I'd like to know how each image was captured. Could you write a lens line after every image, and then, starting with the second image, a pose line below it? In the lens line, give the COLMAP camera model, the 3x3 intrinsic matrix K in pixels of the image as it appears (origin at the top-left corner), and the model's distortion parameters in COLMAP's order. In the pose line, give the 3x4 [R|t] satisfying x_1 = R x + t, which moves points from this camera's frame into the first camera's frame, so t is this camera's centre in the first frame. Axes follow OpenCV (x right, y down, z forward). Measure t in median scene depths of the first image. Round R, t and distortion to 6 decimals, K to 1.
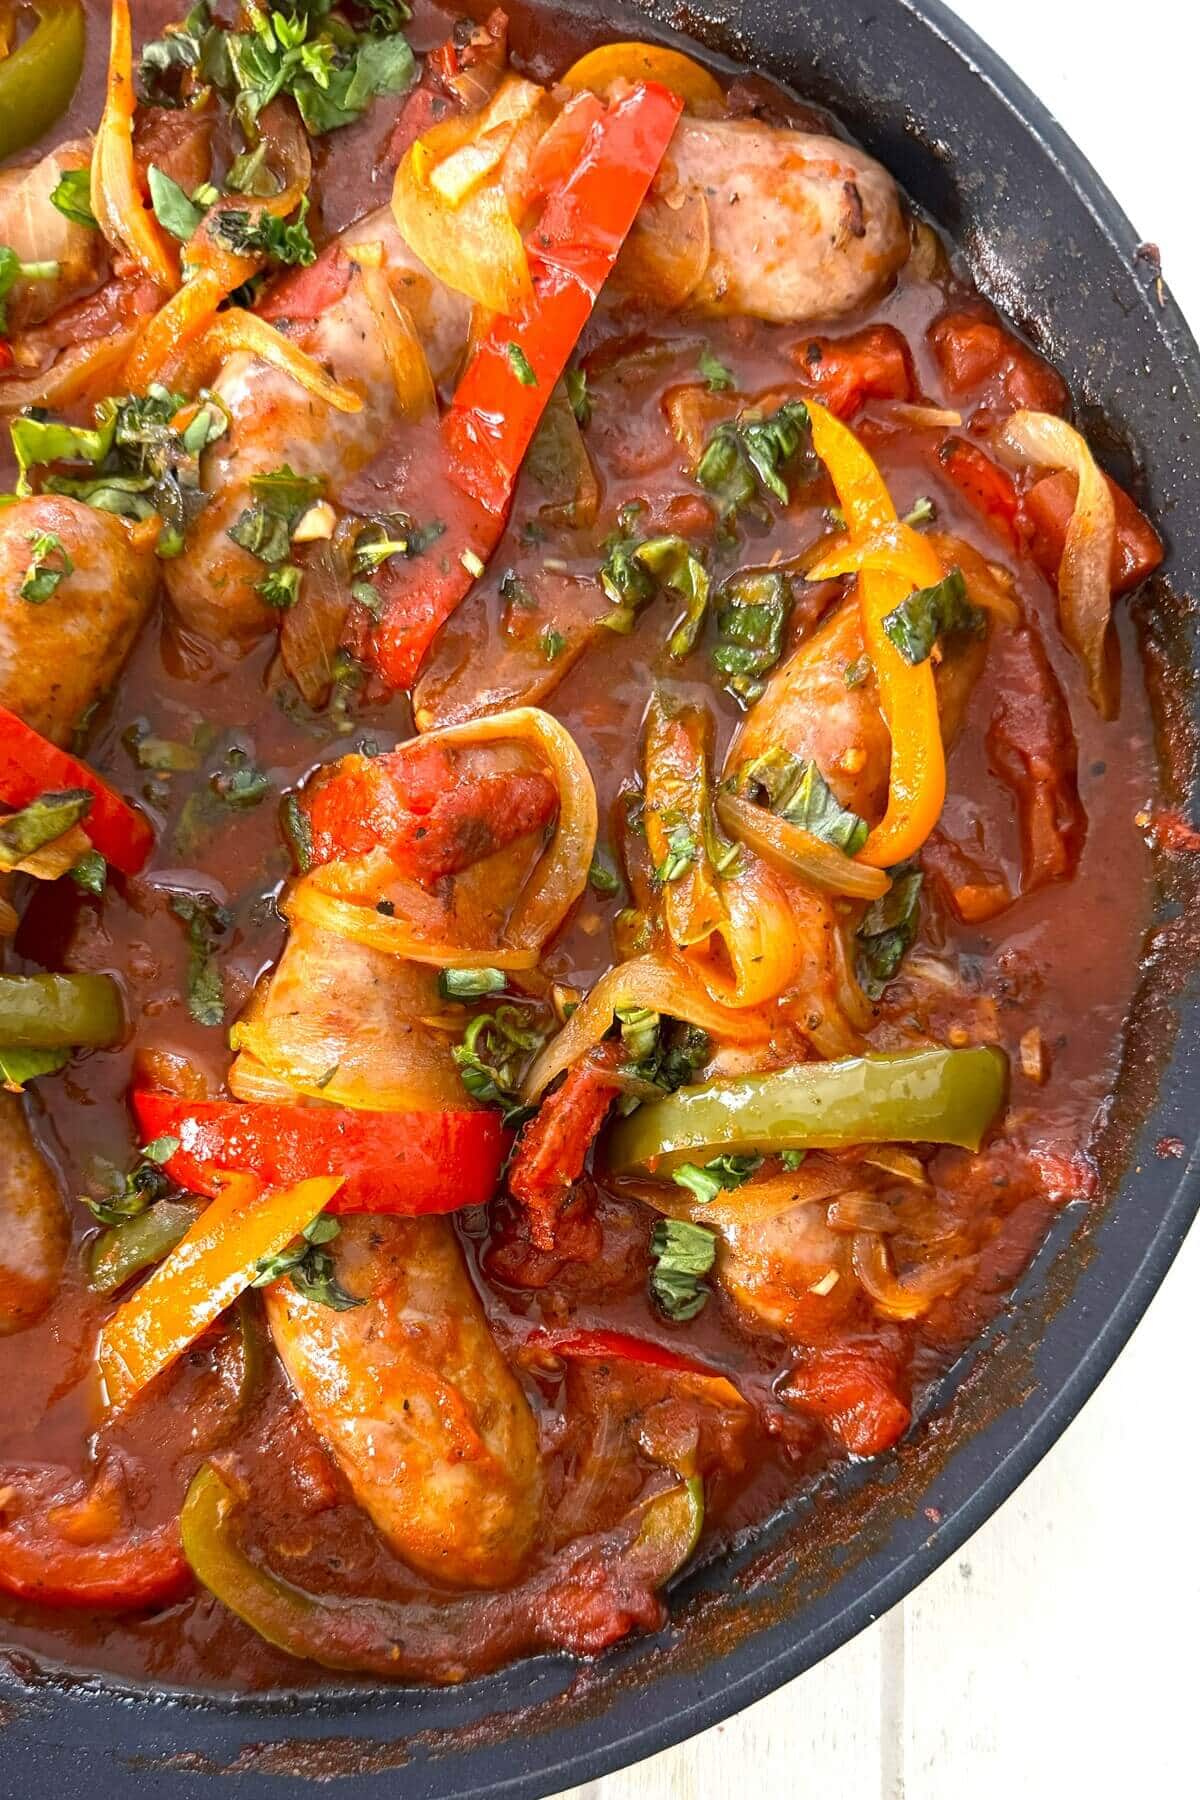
lens RADIAL K [[2335.0, 0, 600.0], [0, 2335.0, 900.0], [0, 0, 1]] dist [-0.234811, 0.018411]
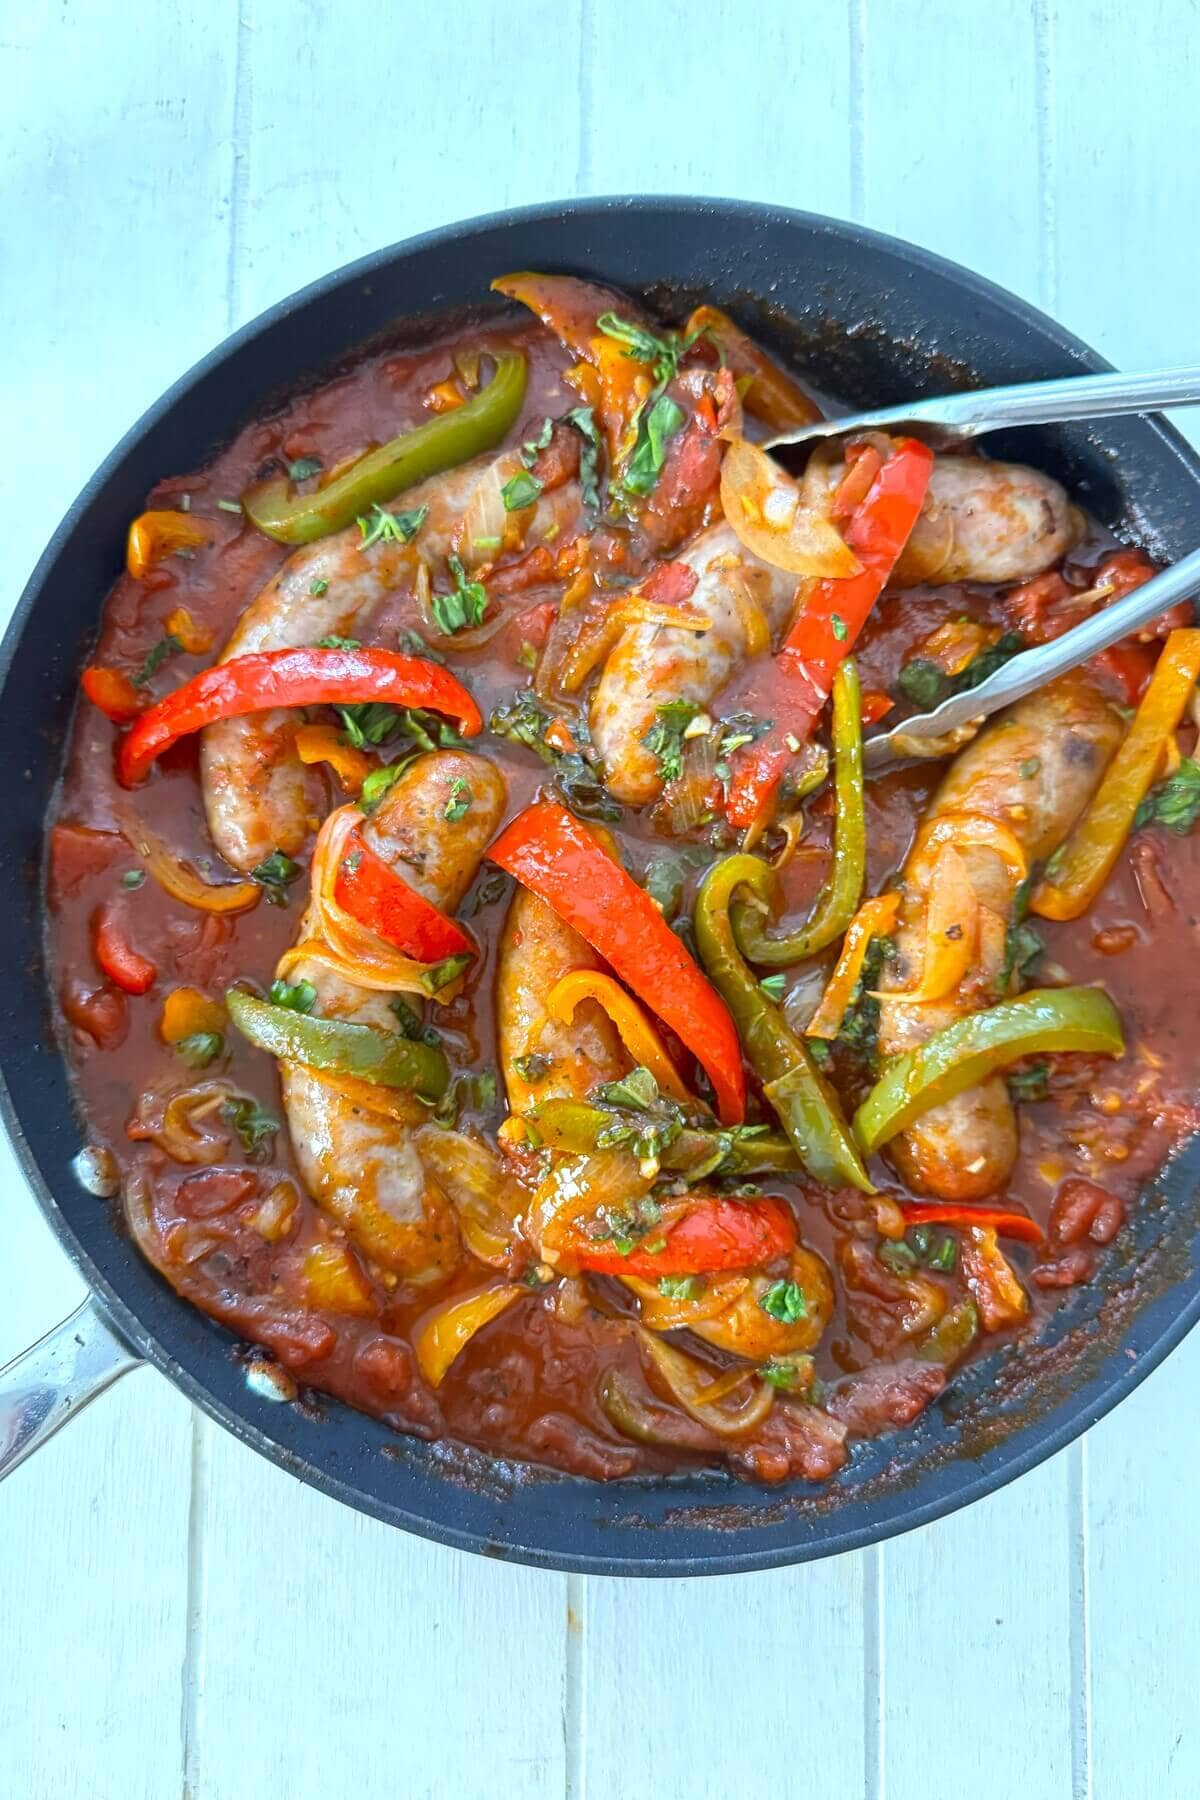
lens RADIAL K [[2335.0, 0, 600.0], [0, 2335.0, 900.0], [0, 0, 1]] dist [-0.234811, 0.018411]
pose [[0.998590, -0.051827, -0.011511, -0.179256], [0.052539, 0.995873, 0.074006, -0.174112], [0.007628, -0.074506, 0.997191, -0.540807]]
